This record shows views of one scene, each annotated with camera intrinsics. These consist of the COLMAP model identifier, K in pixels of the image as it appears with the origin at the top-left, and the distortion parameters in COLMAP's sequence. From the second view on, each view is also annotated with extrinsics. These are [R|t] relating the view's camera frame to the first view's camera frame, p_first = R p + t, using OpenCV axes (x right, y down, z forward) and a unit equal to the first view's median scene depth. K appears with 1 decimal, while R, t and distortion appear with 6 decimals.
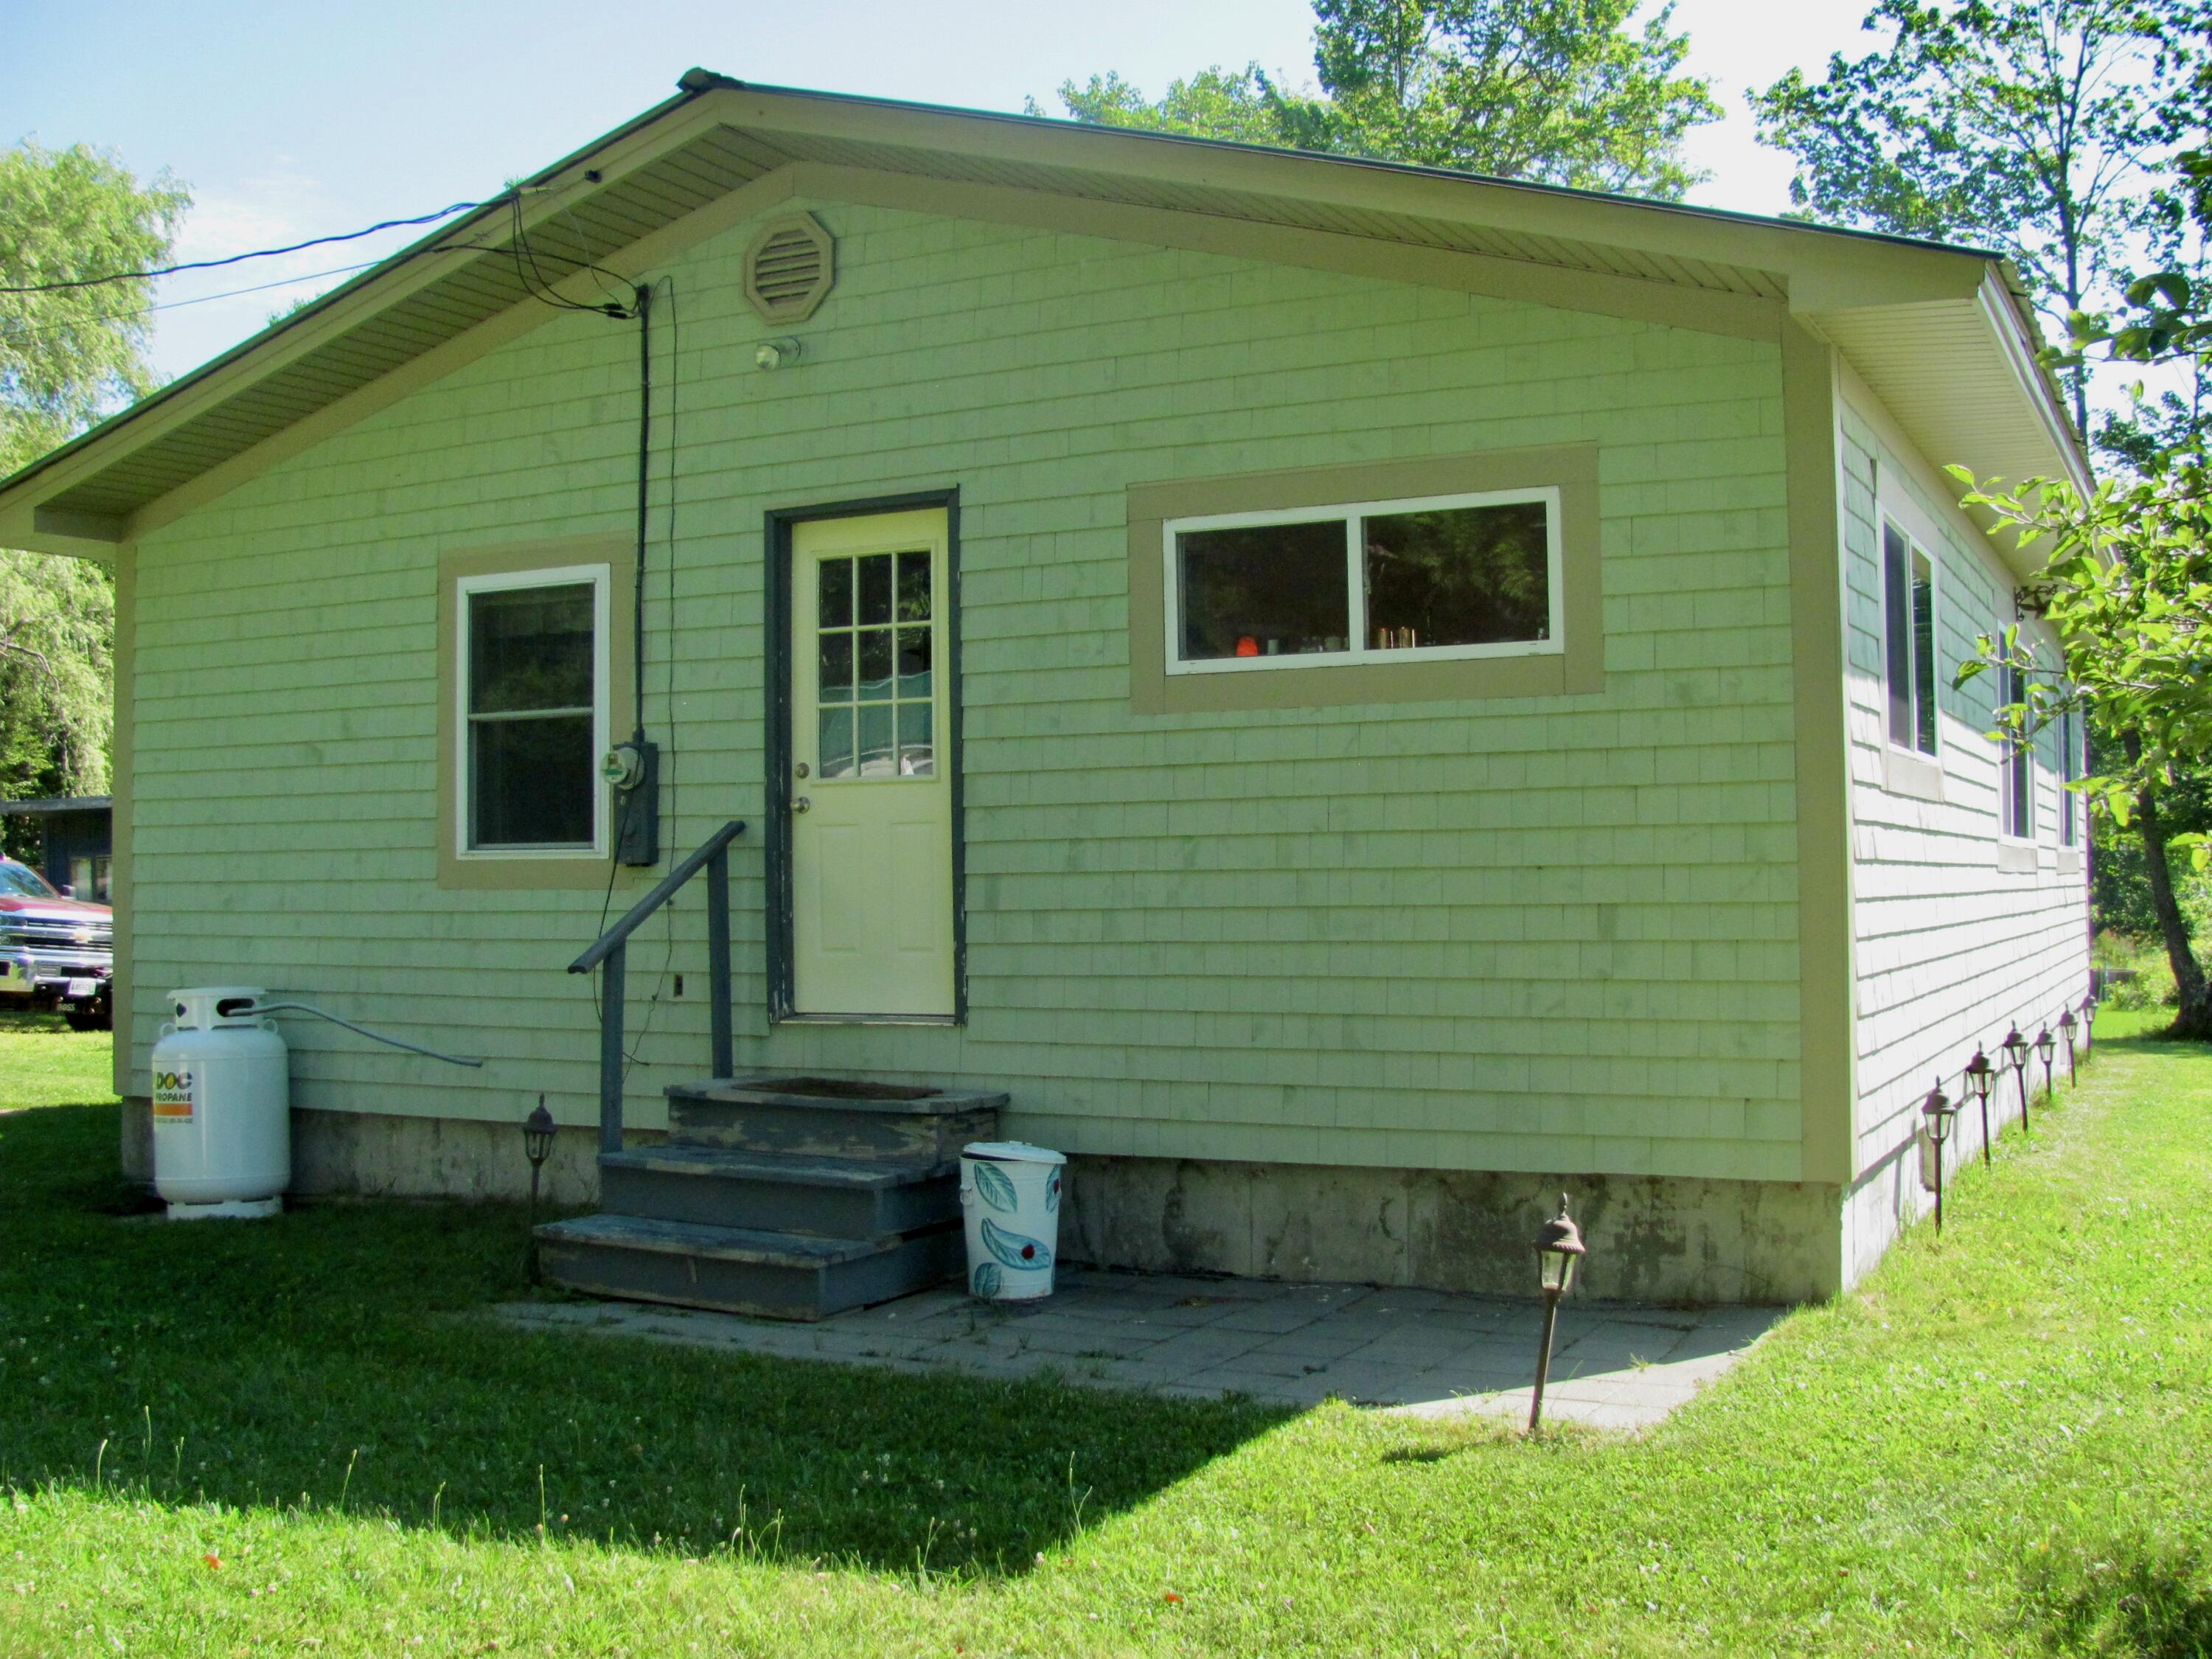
lens RADIAL K [[2315.6, 0, 1106.0], [0, 2315.6, 829.5], [0, 0, 1]] dist [-0.202587, -0.008177]
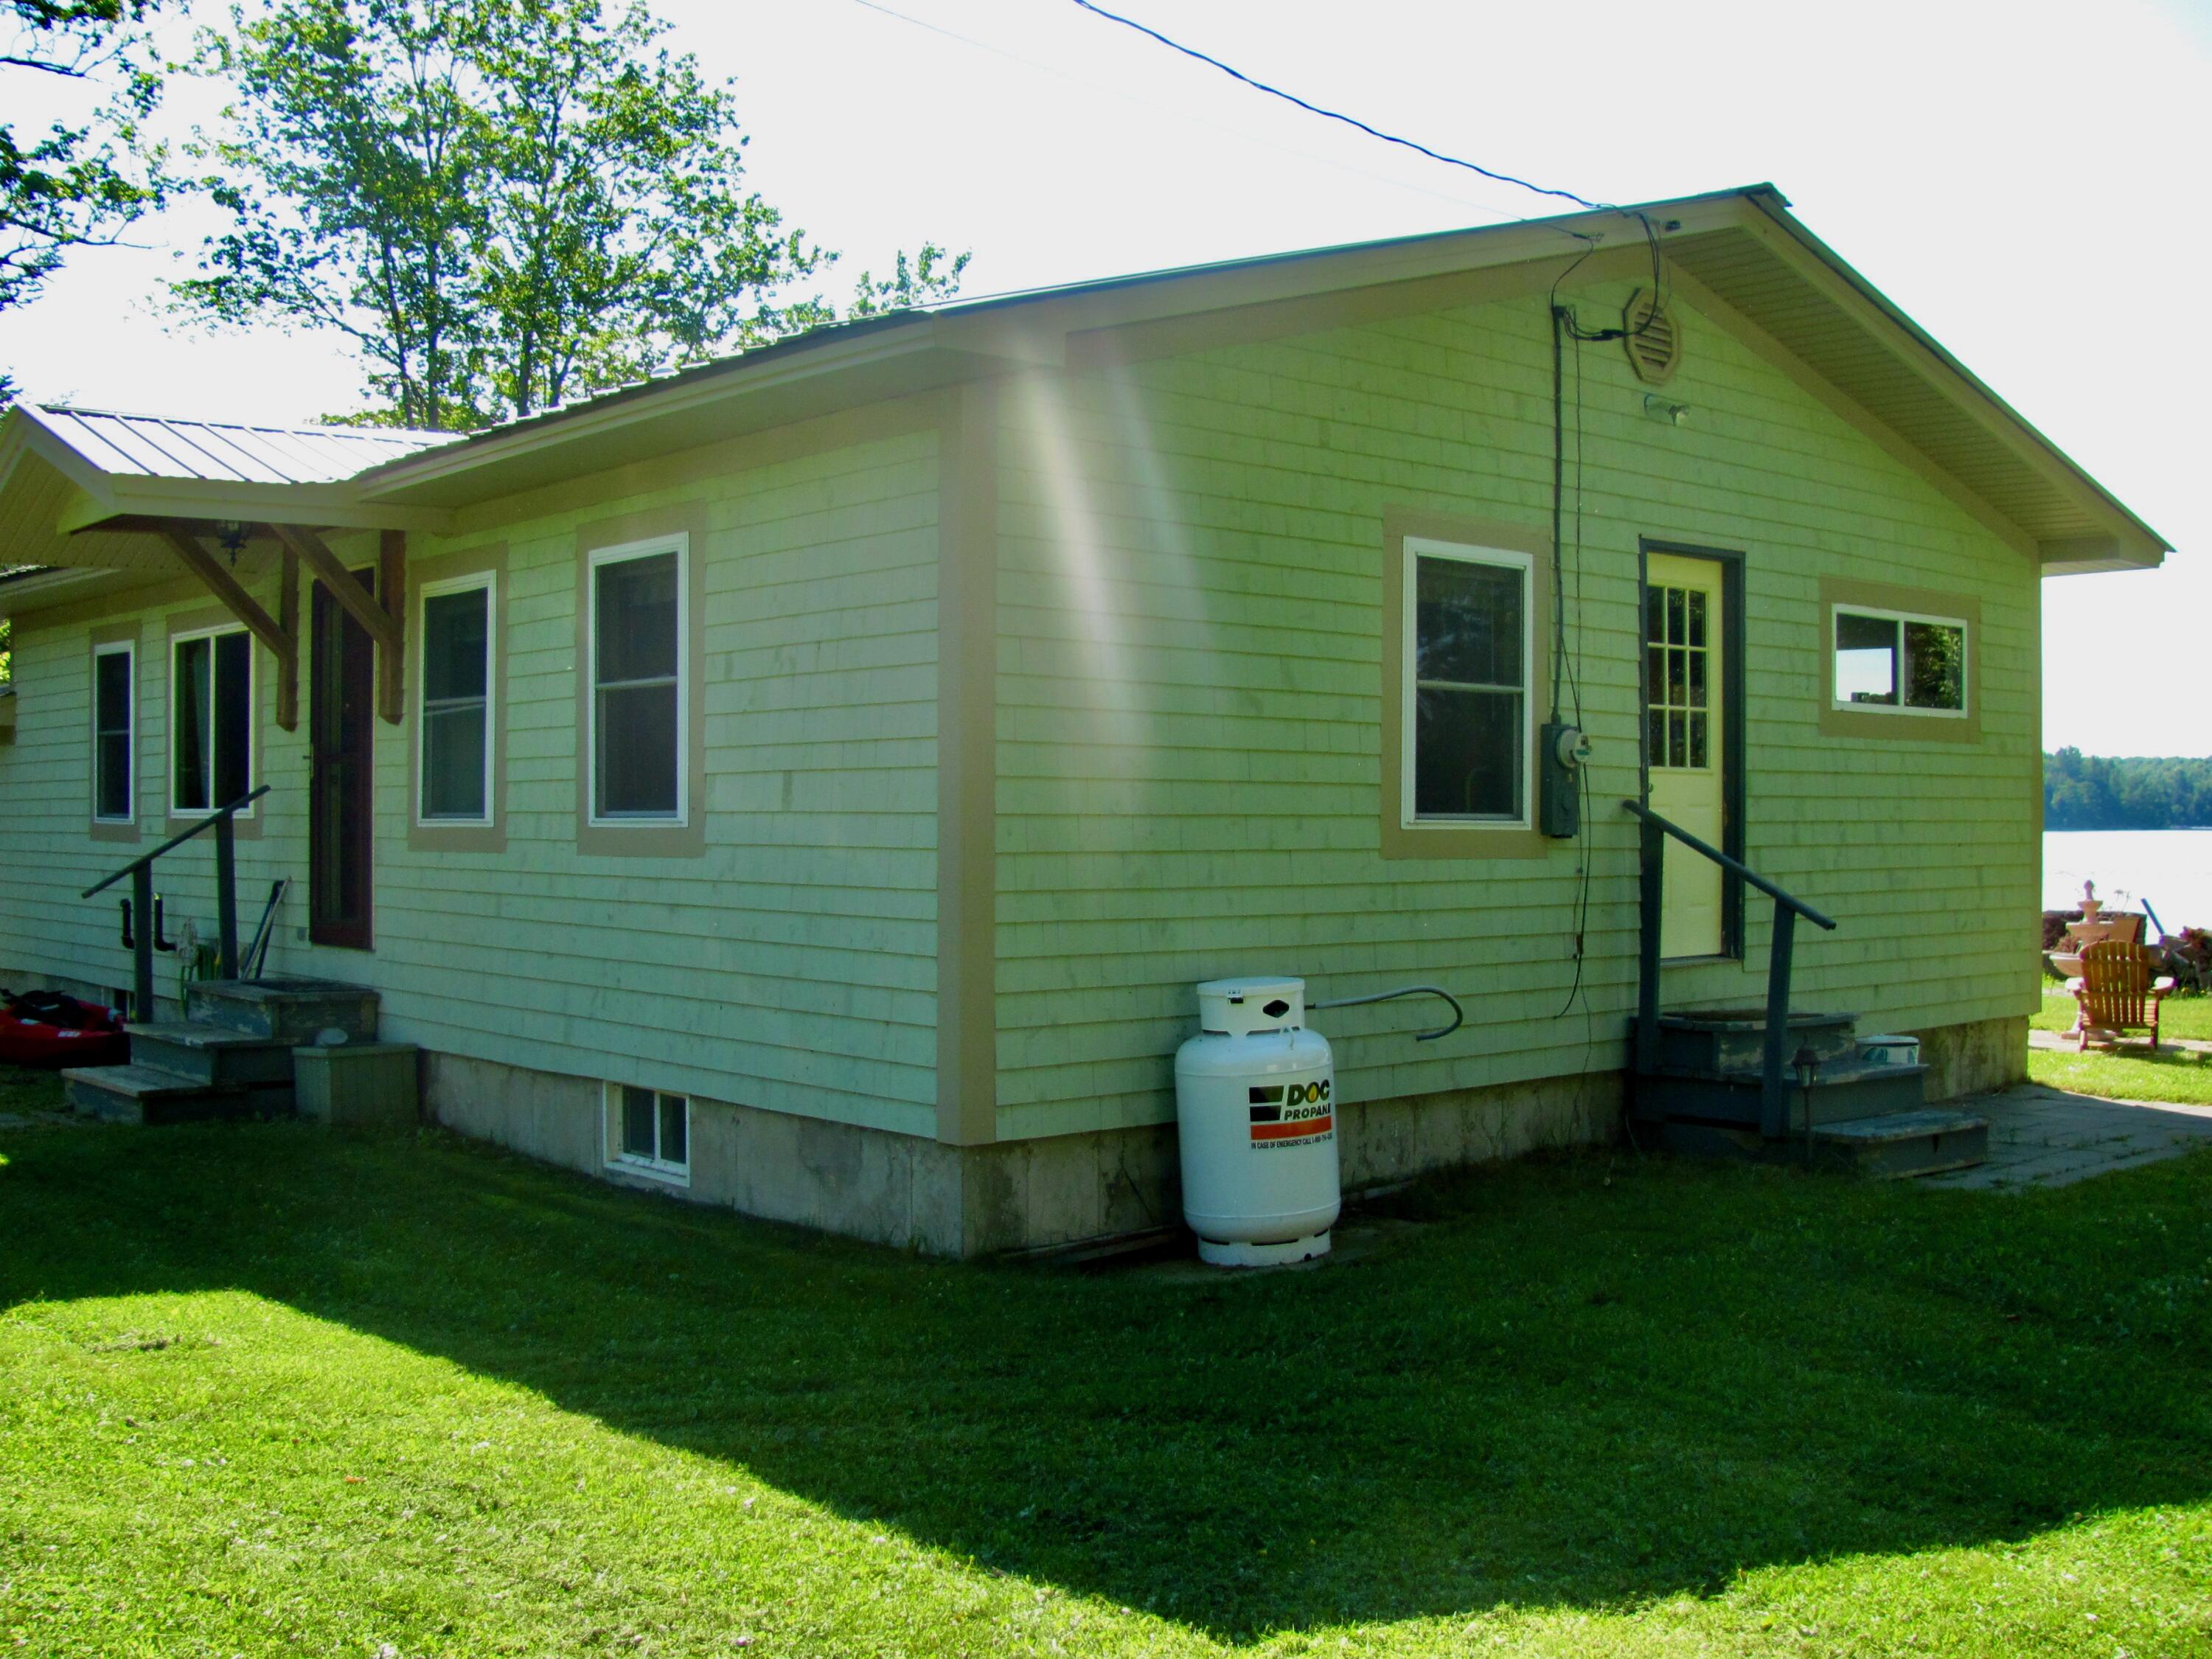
lens RADIAL K [[2315.6, 0, 1106.0], [0, 2315.6, 829.5], [0, 0, 1]] dist [-0.202587, -0.008177]
pose [[0.378596, 0.006417, 0.925540, -1.280184], [-0.029575, 0.999549, 0.005168, 0.012595], [-0.925089, -0.029330, 0.378615, 0.771391]]
